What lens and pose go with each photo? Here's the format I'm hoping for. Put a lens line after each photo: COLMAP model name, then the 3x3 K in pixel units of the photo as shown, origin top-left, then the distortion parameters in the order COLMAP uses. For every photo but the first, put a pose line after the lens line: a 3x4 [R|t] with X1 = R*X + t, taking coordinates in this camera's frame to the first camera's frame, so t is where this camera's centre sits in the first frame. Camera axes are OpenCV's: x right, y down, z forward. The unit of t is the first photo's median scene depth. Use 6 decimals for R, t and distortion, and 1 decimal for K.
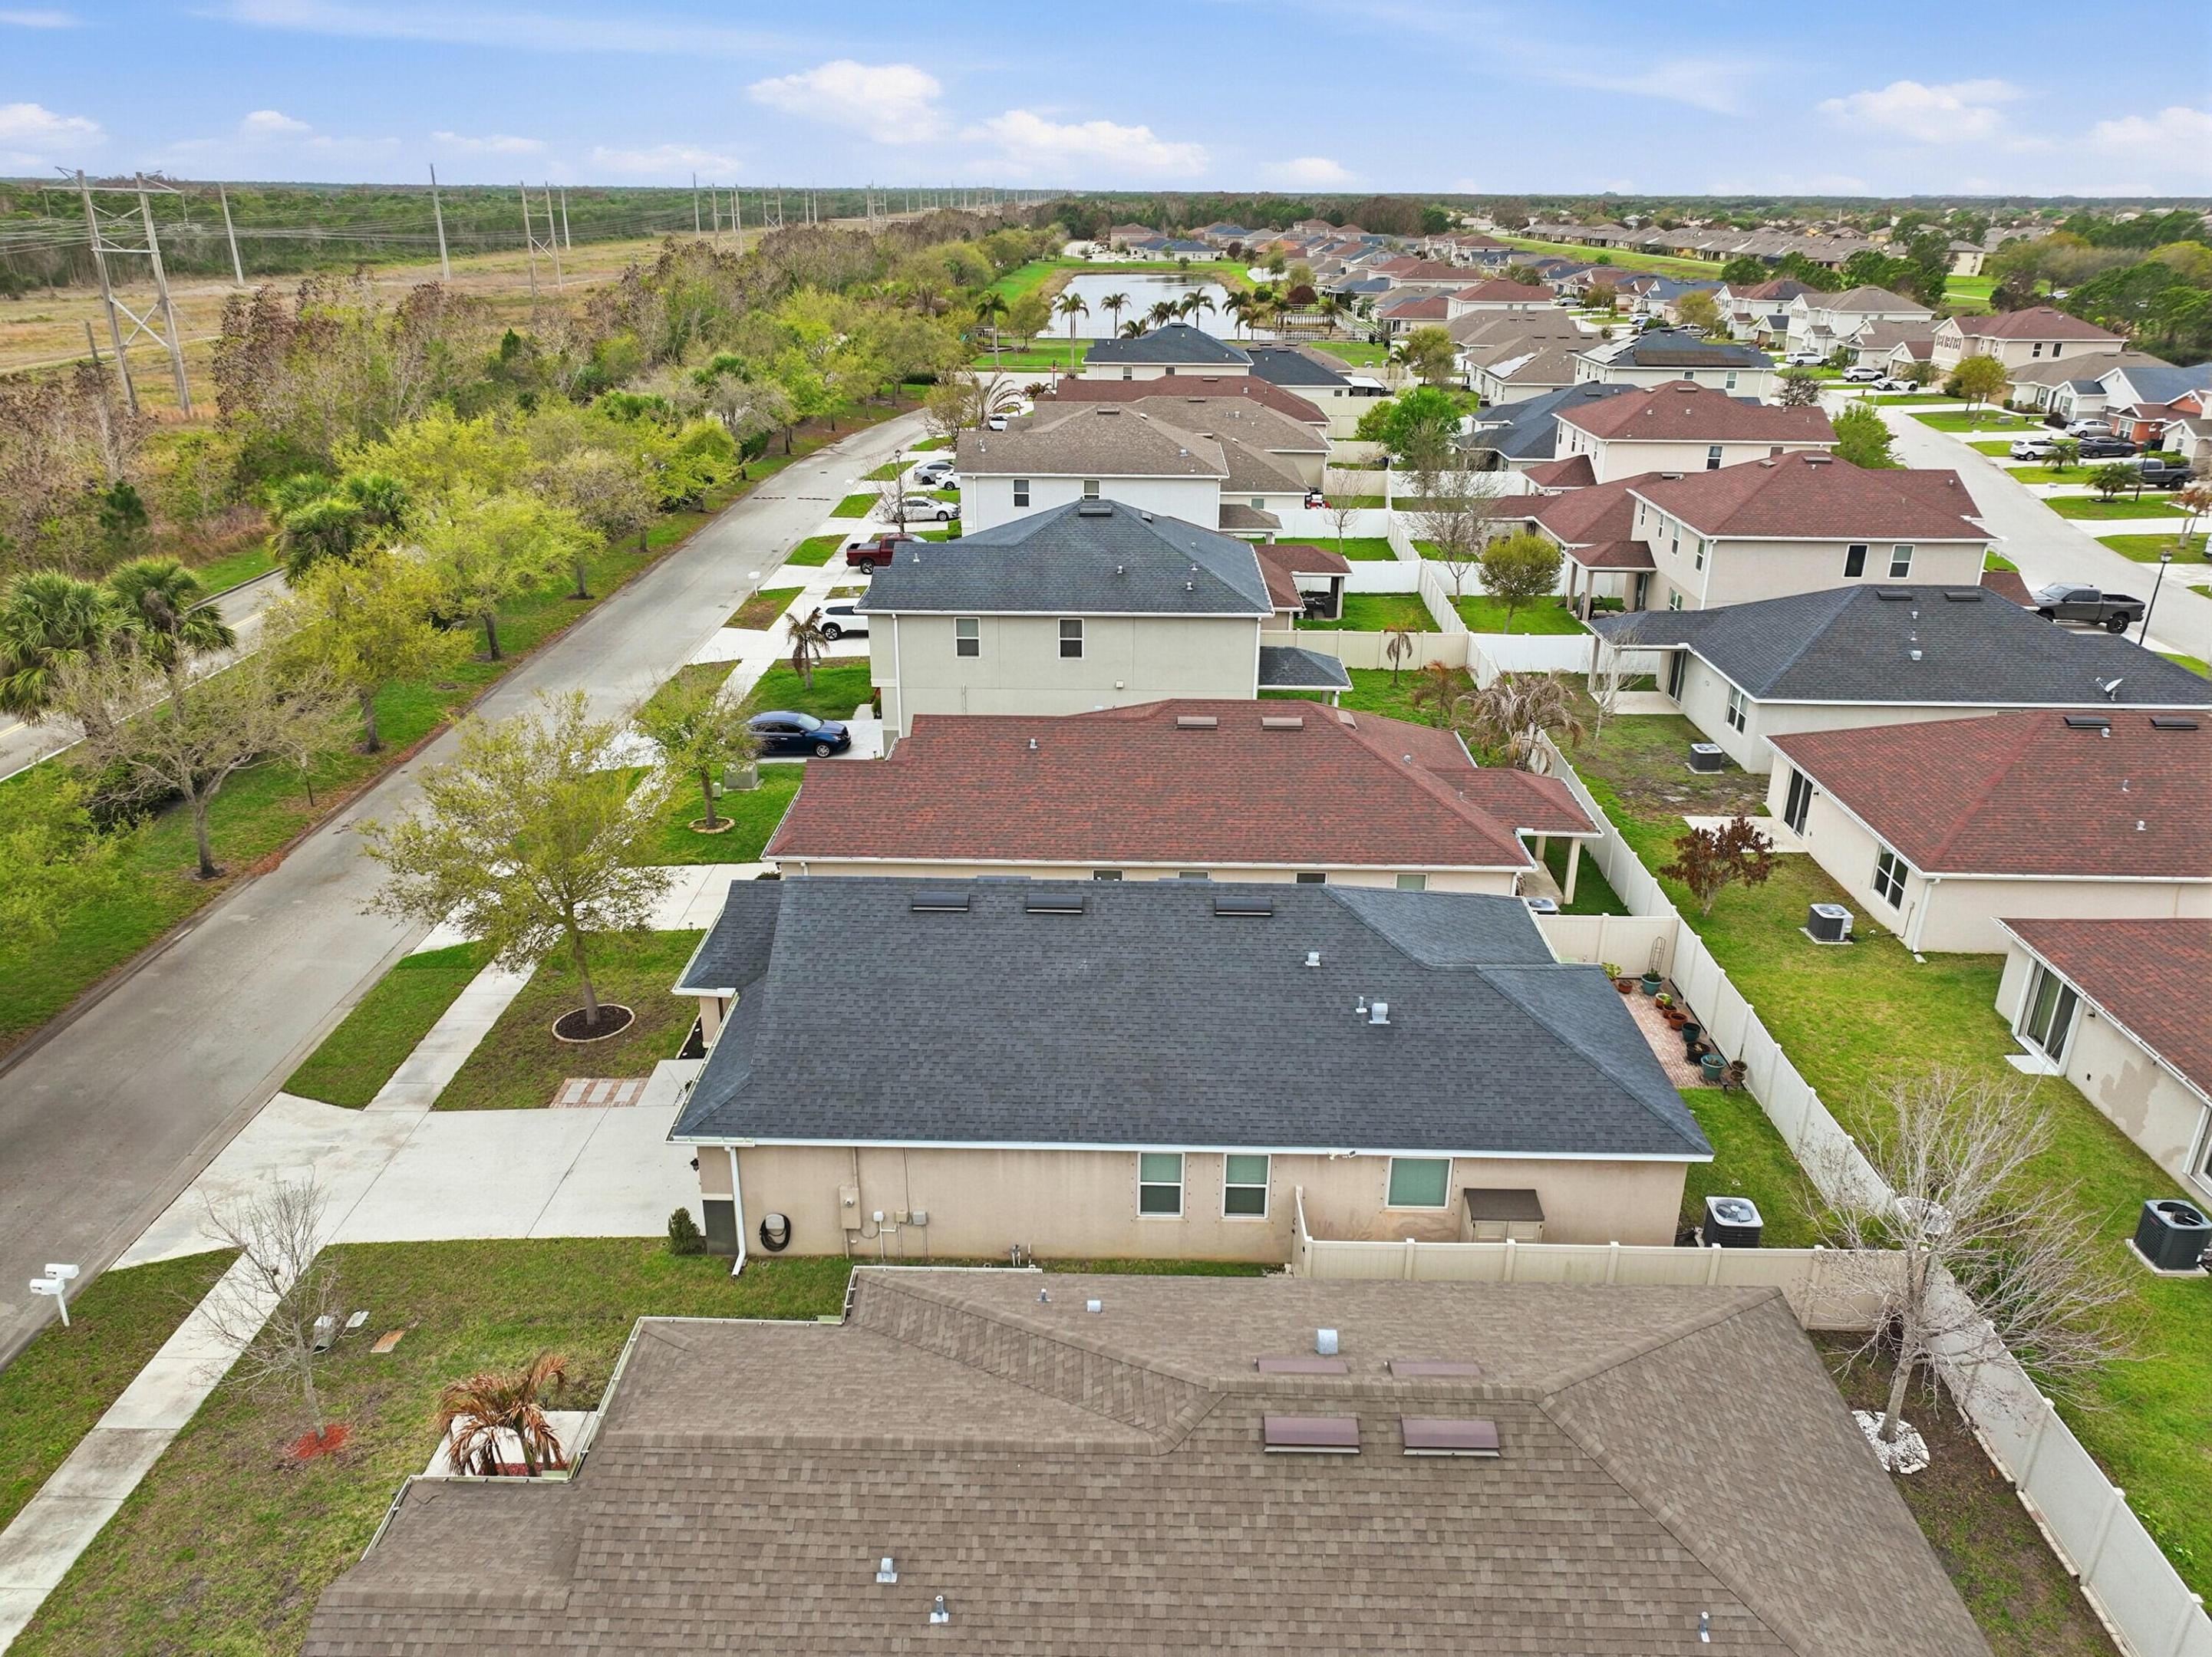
lens RADIAL K [[1556.3, 0, 1106.8], [0, 1556.3, 813.0], [0, 0, 1]] dist [-0.000988, 0.011916]
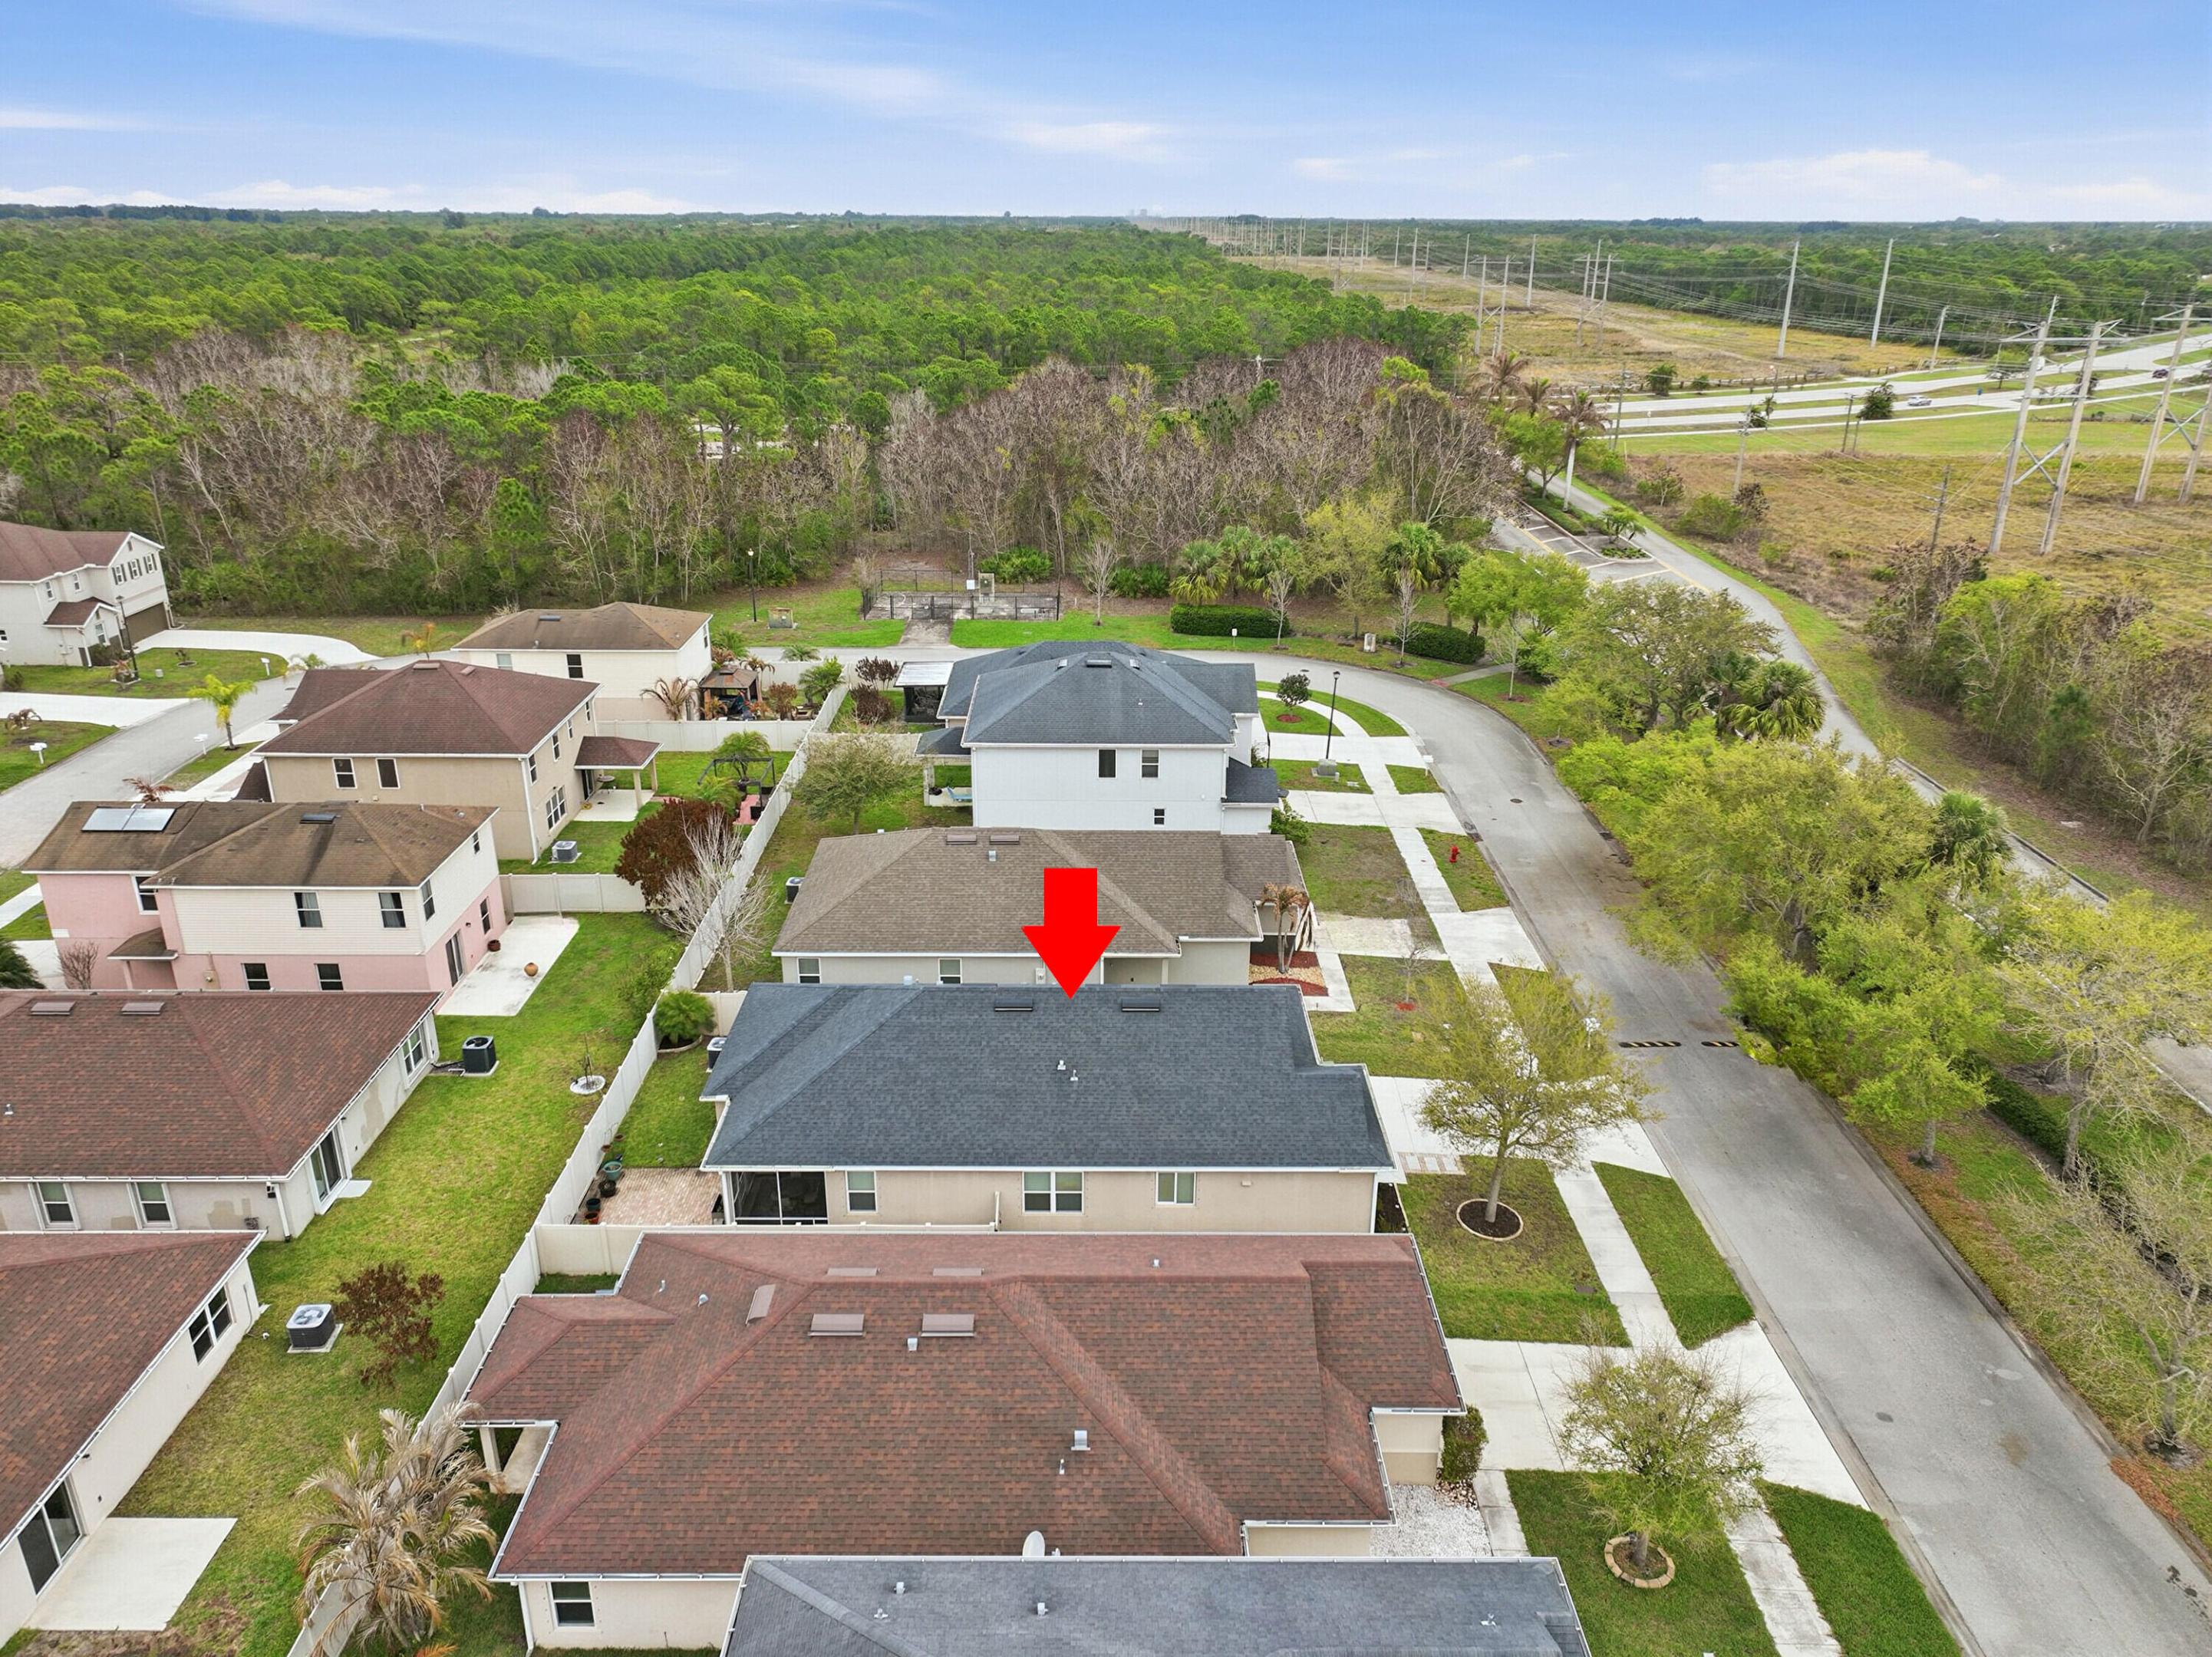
lens RADIAL K [[1556.3, 0, 1106.6], [0, 1556.3, 827.7], [0, 0, 1]] dist [-0.000988, 0.011916]
pose [[-0.999479, -0.003633, -0.032071, 0.009982], [-0.024666, 0.726836, 0.686368, -0.967634], [0.020817, 0.686801, -0.726547, 1.765109]]
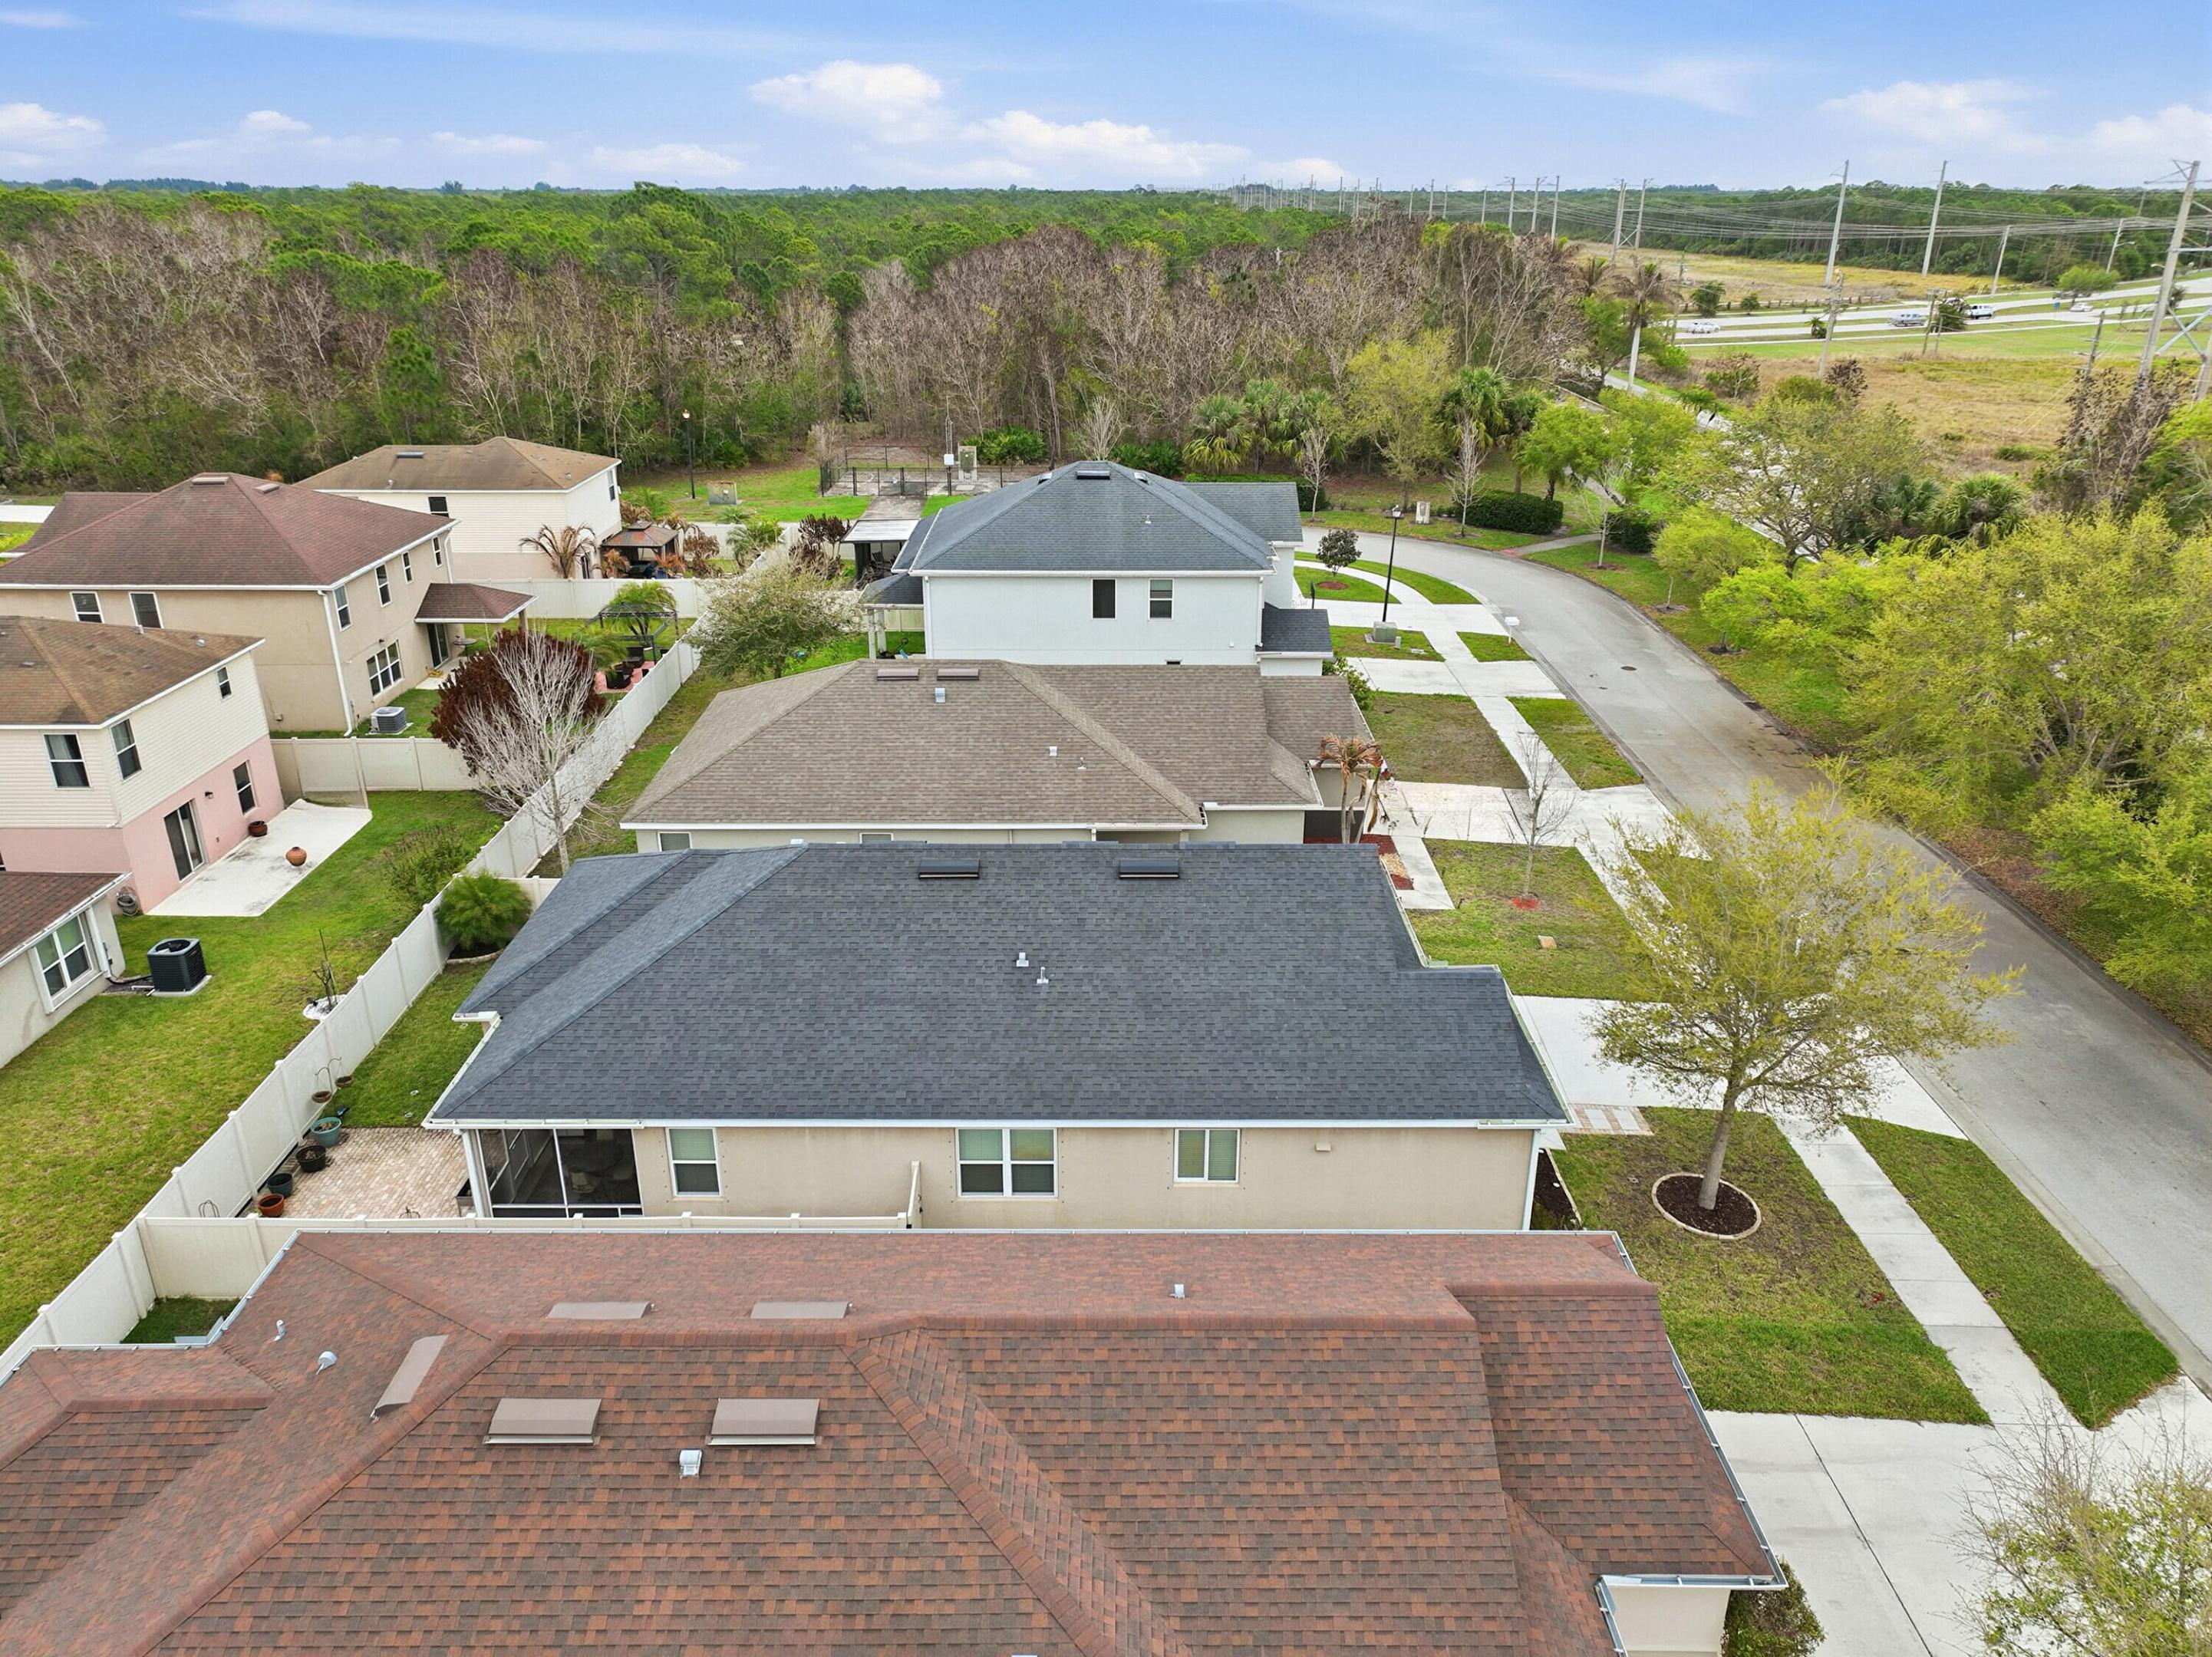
lens RADIAL K [[1556.3, 0, 1104.3], [0, 1556.3, 832.5], [0, 0, 1]] dist [-0.000988, 0.011916]
pose [[-0.999689, 0.000043, -0.024922, -0.016678], [-0.017363, 0.716163, 0.697717, -0.554877], [0.017878, 0.697933, -0.715940, 1.497905]]
